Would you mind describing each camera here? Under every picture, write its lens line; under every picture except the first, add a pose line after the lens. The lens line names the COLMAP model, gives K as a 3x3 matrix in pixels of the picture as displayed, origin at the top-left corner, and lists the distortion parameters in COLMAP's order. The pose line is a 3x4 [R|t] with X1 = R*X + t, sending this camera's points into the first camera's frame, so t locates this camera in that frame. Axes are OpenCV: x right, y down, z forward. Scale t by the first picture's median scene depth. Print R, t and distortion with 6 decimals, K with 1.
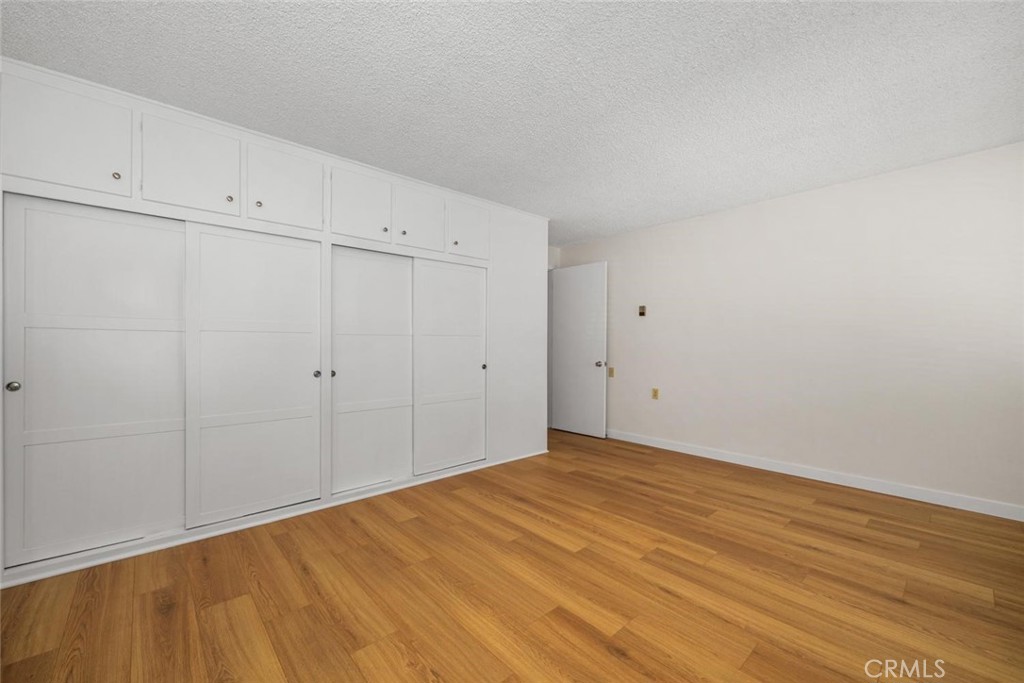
lens RADIAL K [[413.0, 0, 514.3], [0, 413.0, 333.6], [0, 0, 1]] dist [-0.001241, -0.000136]
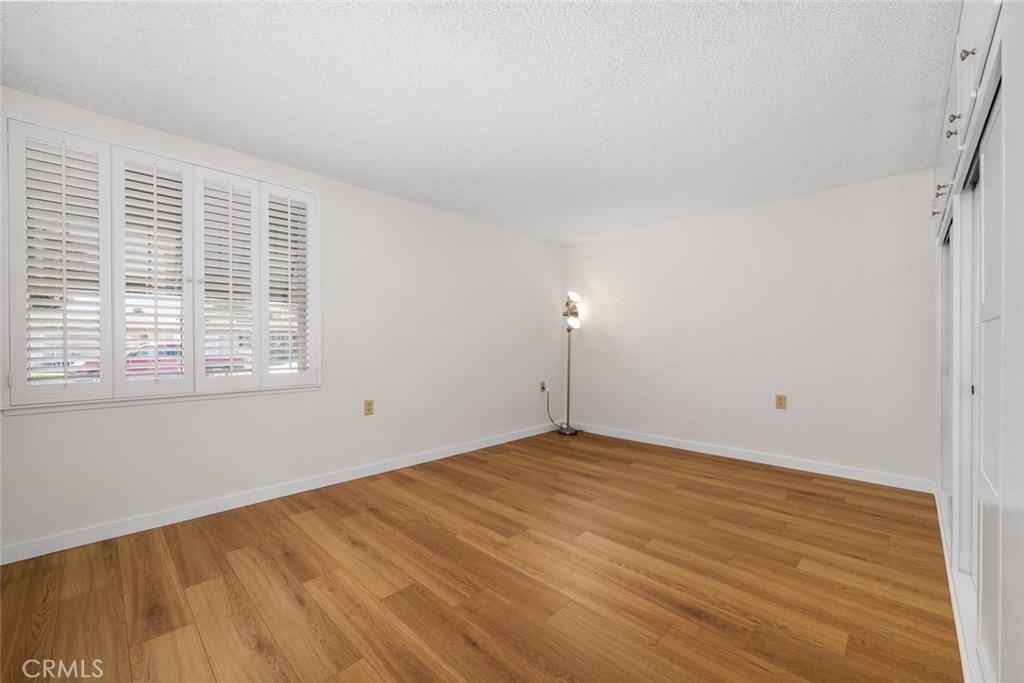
lens RADIAL K [[403.7, 0, 510.2], [0, 403.7, 343.4], [0, 0, 1]] dist [-0.002166, -0.000302]
pose [[-0.998510, -0.002270, -0.054521, 0.372936], [-0.001143, 0.999785, -0.020686, 0.044878], [0.054557, -0.020593, -0.998298, 1.890434]]
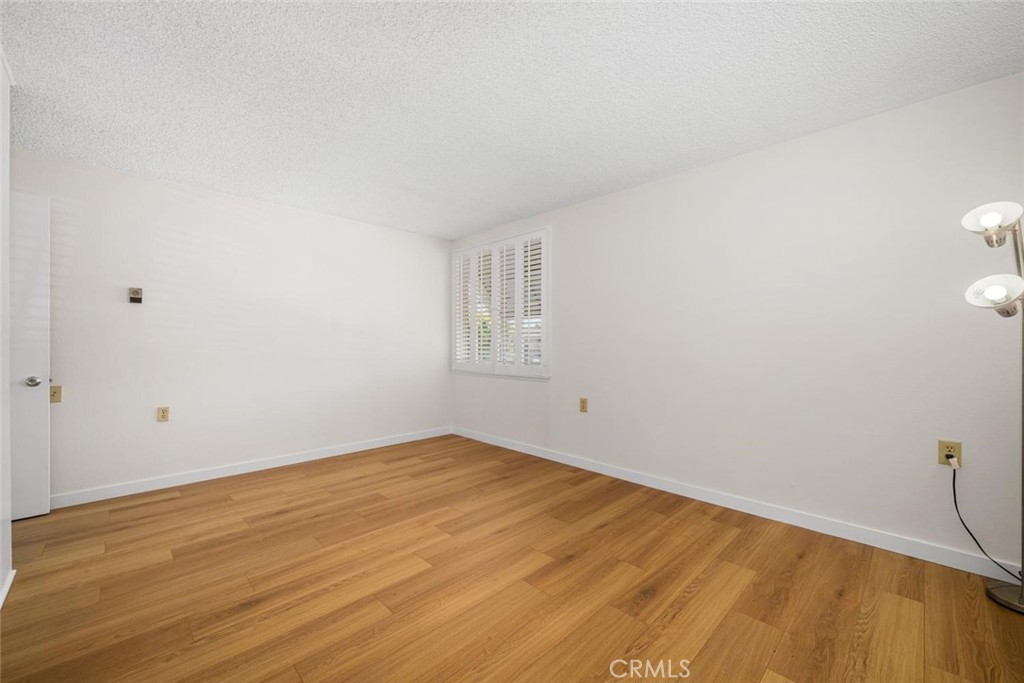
lens RADIAL K [[407.7, 0, 512.7], [0, 407.7, 347.5], [0, 0, 1]] dist [-0.000438, 0.000049]
pose [[-0.044852, -0.012112, 0.998920, -0.716040], [-0.024250, 0.999645, 0.011032, 0.014041], [-0.998699, -0.023729, -0.045130, 0.792686]]
